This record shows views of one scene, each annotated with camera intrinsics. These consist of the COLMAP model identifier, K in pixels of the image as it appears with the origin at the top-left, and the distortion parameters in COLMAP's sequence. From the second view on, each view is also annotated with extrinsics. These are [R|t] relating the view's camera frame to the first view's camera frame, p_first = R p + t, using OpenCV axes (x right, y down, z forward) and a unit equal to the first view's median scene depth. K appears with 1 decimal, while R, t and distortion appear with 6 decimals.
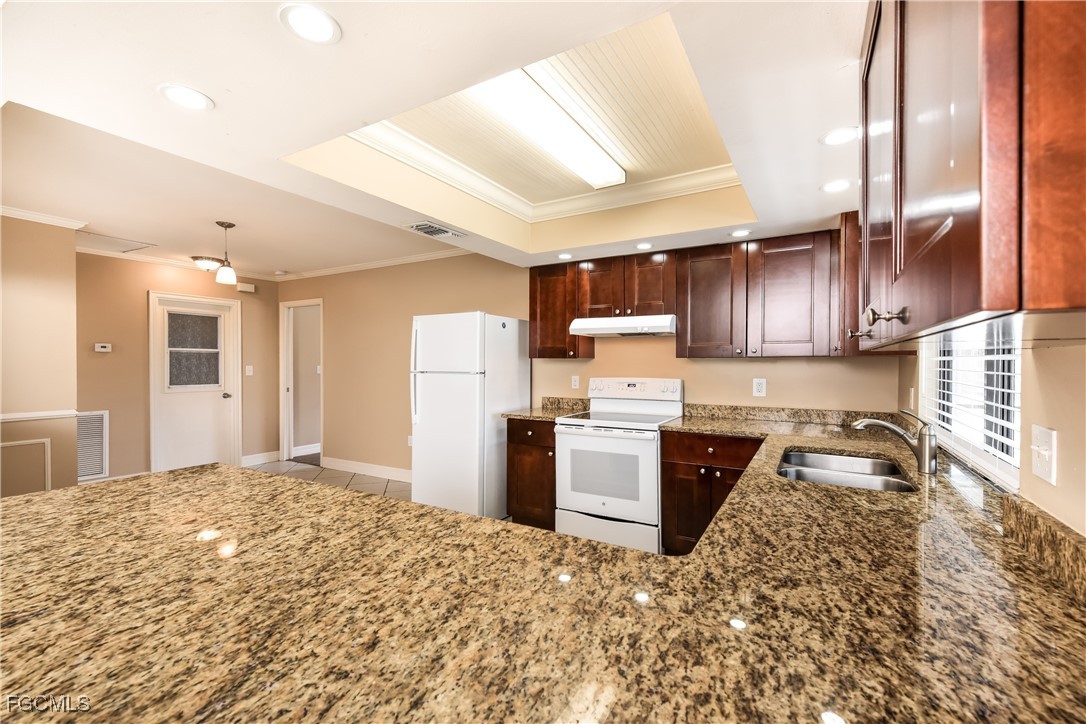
lens RADIAL K [[461.8, 0, 543.0], [0, 461.8, 362.0], [0, 0, 1]] dist [0.002377, 0.000088]
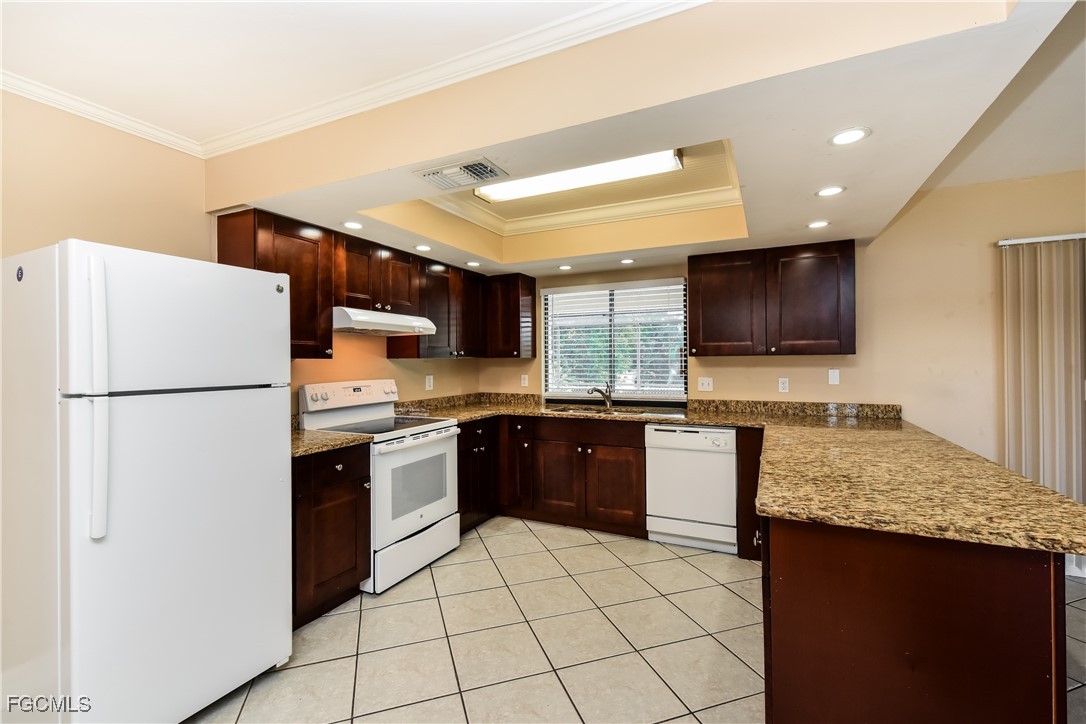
lens RADIAL K [[479.4, 0, 537.9], [0, 479.4, 354.2], [0, 0, 1]] dist [-0.033981, -0.000297]
pose [[-0.069811, 0.011017, 0.997499, -0.763615], [0.015959, 0.999823, -0.009925, -0.002391], [-0.997433, 0.015226, -0.069975, 0.757827]]
